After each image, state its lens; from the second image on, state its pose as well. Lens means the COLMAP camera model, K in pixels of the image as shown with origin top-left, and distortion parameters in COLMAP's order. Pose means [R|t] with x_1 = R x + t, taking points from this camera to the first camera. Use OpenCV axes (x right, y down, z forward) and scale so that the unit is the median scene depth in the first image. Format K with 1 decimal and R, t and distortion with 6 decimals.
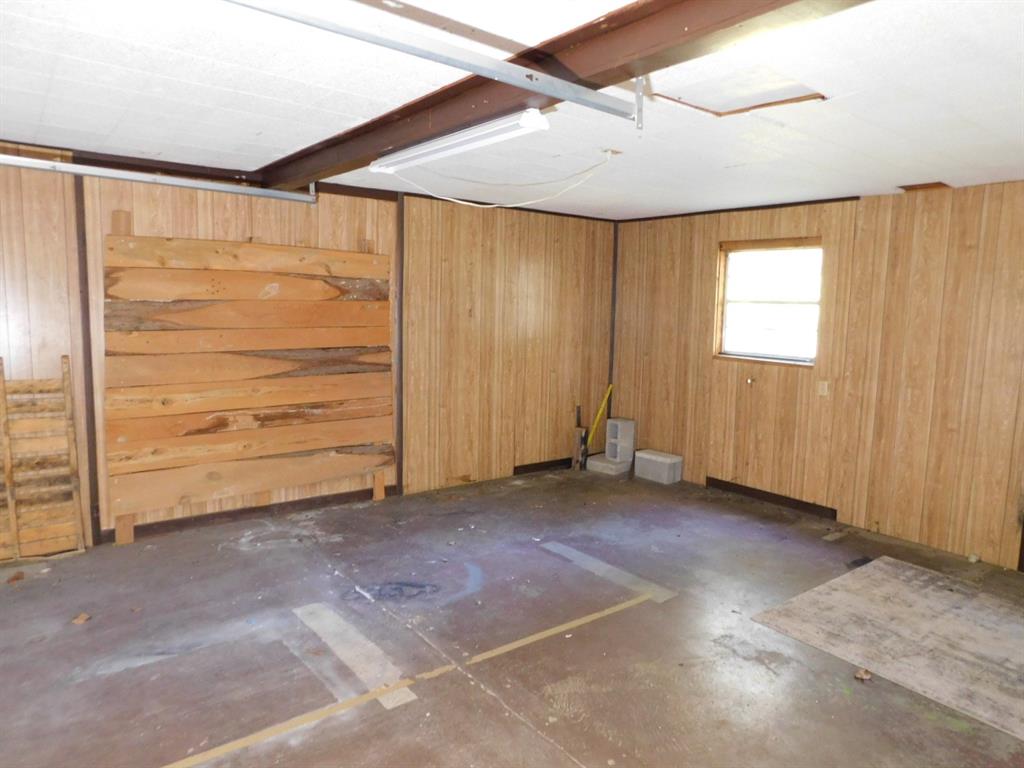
lens RADIAL K [[668.3, 0, 514.7], [0, 668.3, 383.4], [0, 0, 1]] dist [-0.063199, 0.032715]
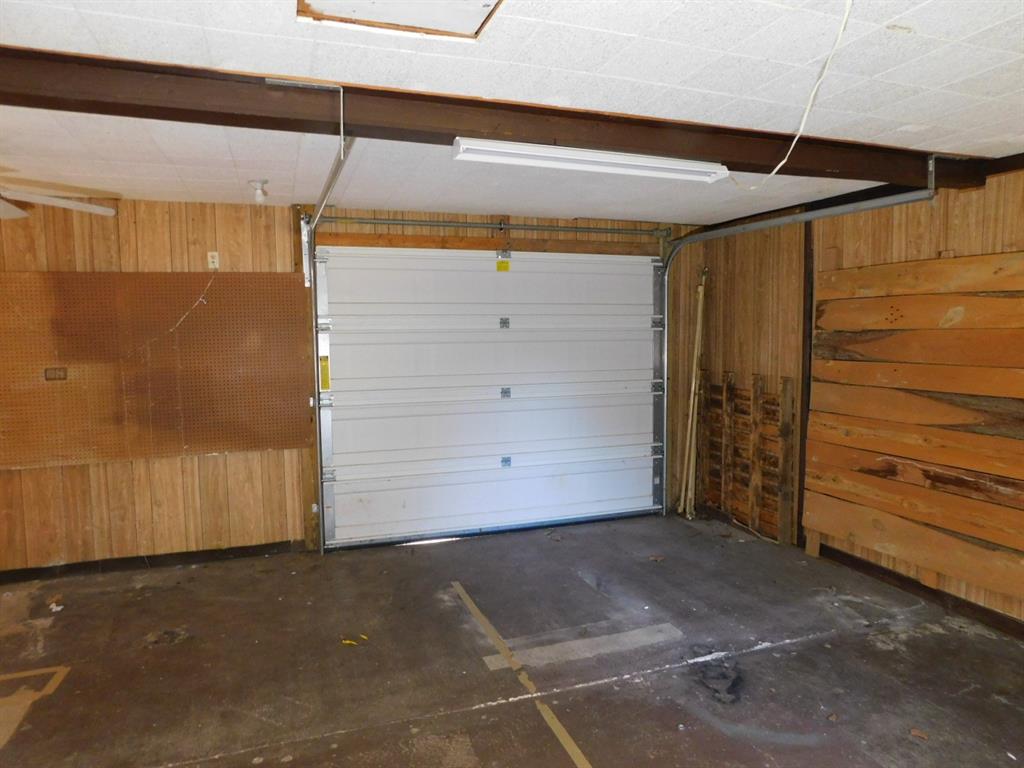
lens RADIAL K [[668.3, 0, 513.5], [0, 668.3, 382.8], [0, 0, 1]] dist [-0.063199, 0.032715]
pose [[-0.309201, 0.056302, -0.949329, 0.557740], [-0.118087, 0.988247, 0.097071, -0.082359], [0.943637, 0.142118, -0.298918, 0.807998]]
